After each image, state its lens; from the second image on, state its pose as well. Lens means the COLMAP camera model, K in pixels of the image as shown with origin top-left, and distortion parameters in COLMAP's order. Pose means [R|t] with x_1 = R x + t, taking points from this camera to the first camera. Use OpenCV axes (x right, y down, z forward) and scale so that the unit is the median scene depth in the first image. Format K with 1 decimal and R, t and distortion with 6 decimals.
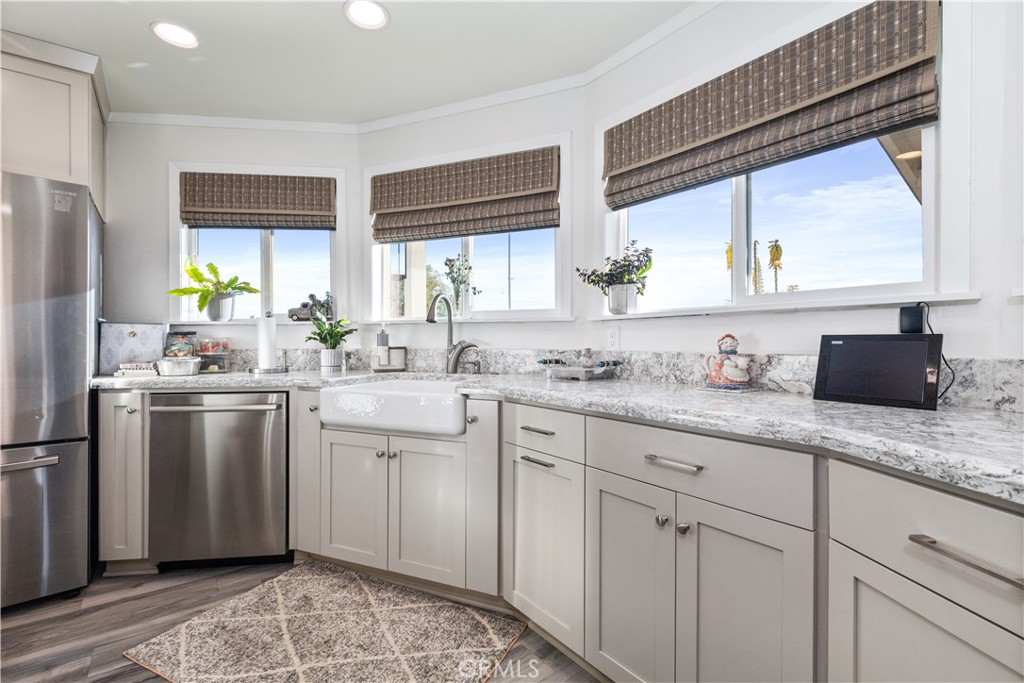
lens RADIAL K [[461.2, 0, 511.4], [0, 461.2, 341.3], [0, 0, 1]] dist [0.003227, -0.001774]
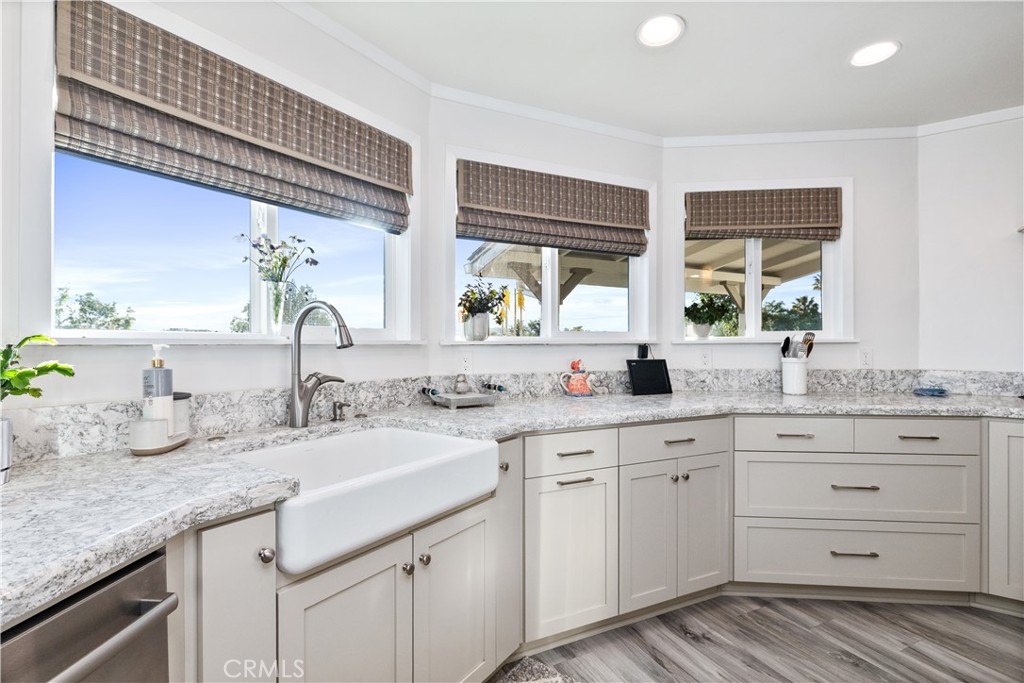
lens RADIAL K [[478.8, 0, 513.3], [0, 478.8, 345.5], [0, 0, 1]] dist [-0.011385, 0.001906]
pose [[0.203718, -0.005265, 0.979015, -0.757901], [-0.001986, 0.999981, 0.005791, -0.048342], [-0.979028, -0.003124, 0.203704, 0.633128]]
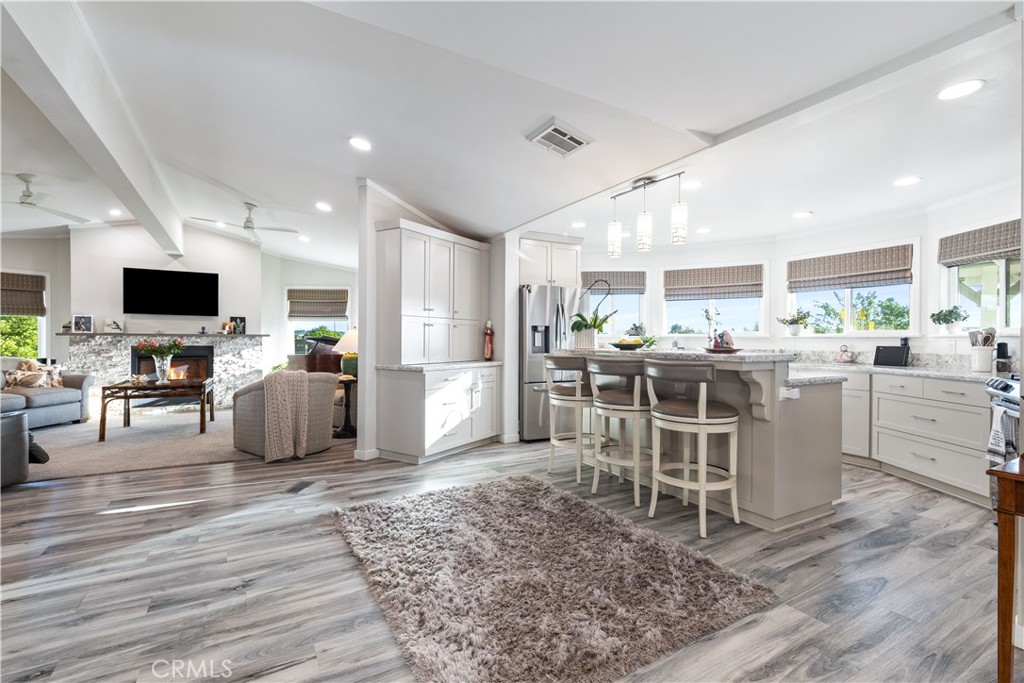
lens RADIAL K [[461.2, 0, 509.9], [0, 461.2, 341.0], [0, 0, 1]] dist [0.003227, -0.001774]
pose [[0.992744, 0.005016, -0.120146, -0.931115], [-0.004308, 0.999972, 0.006148, -0.035520], [0.120173, -0.005586, 0.992737, -1.572061]]
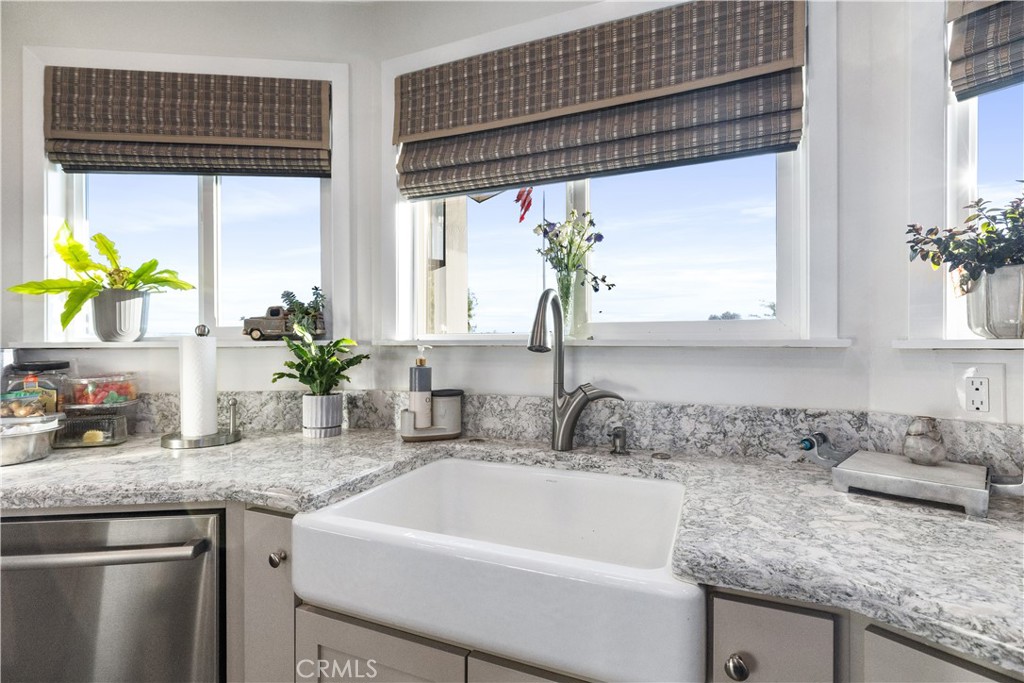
lens RADIAL K [[478.8, 0, 509.6], [0, 478.8, 346.2], [0, 0, 1]] dist [-0.011385, 0.001906]
pose [[0.999964, 0.000112, -0.008487, -0.196512], [-0.000062, 0.999982, 0.005934, -0.048595], [0.008487, -0.005934, 0.999946, 0.523115]]
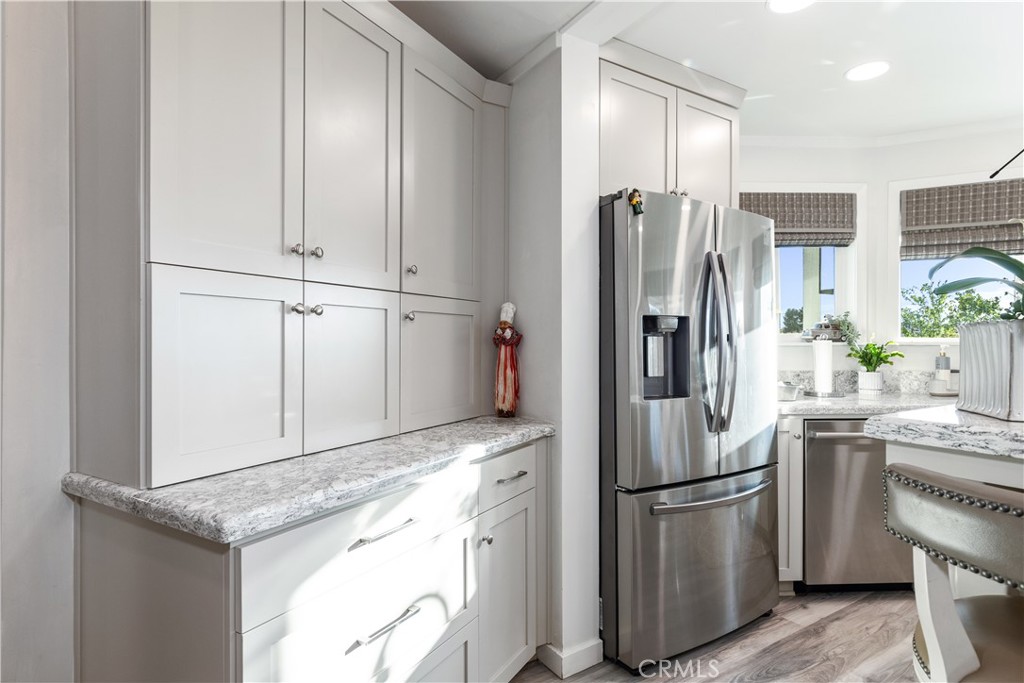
lens RADIAL K [[529.1, 0, 509.9], [0, 529.1, 343.3], [0, 0, 1]] dist [0.002448, -0.000390]
pose [[0.996409, 0.001361, -0.084658, -1.232592], [-0.000825, 0.999979, 0.006366, -0.057212], [0.084664, -0.006274, 0.996390, -0.205953]]
